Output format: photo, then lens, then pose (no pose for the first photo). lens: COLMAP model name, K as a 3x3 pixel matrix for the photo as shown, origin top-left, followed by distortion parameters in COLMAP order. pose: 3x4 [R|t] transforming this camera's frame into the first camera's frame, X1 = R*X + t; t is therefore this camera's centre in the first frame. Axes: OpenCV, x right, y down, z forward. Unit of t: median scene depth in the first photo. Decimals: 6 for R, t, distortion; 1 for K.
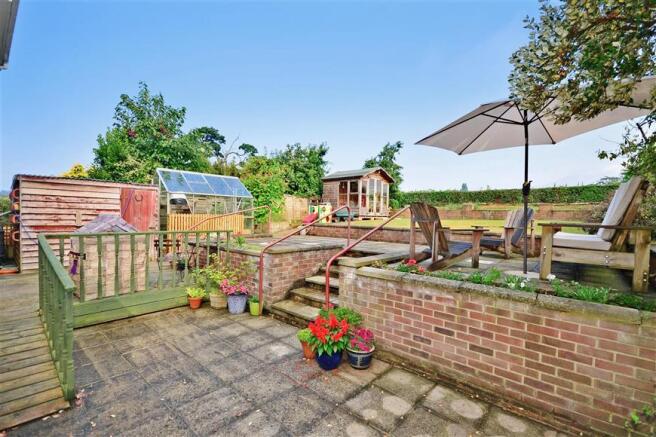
lens RADIAL K [[305.2, 0, 328.0], [0, 305.2, 218.5], [0, 0, 1]] dist [0.000697, 0.000061]
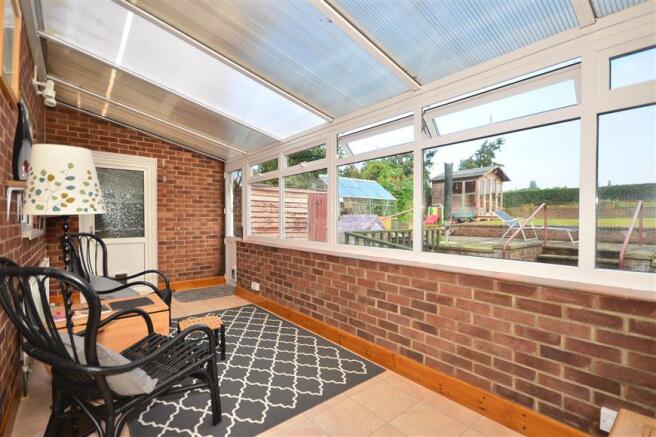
lens RADIAL K [[305.2, 0, 328.0], [0, 305.2, 218.5], [0, 0, 1]] dist [0.000697, 0.000061]
pose [[0.985568, -0.016947, -0.168429, -0.199494], [0.015031, 0.999807, -0.012643, 0.003232], [0.168611, 0.009929, 0.985633, -0.042191]]
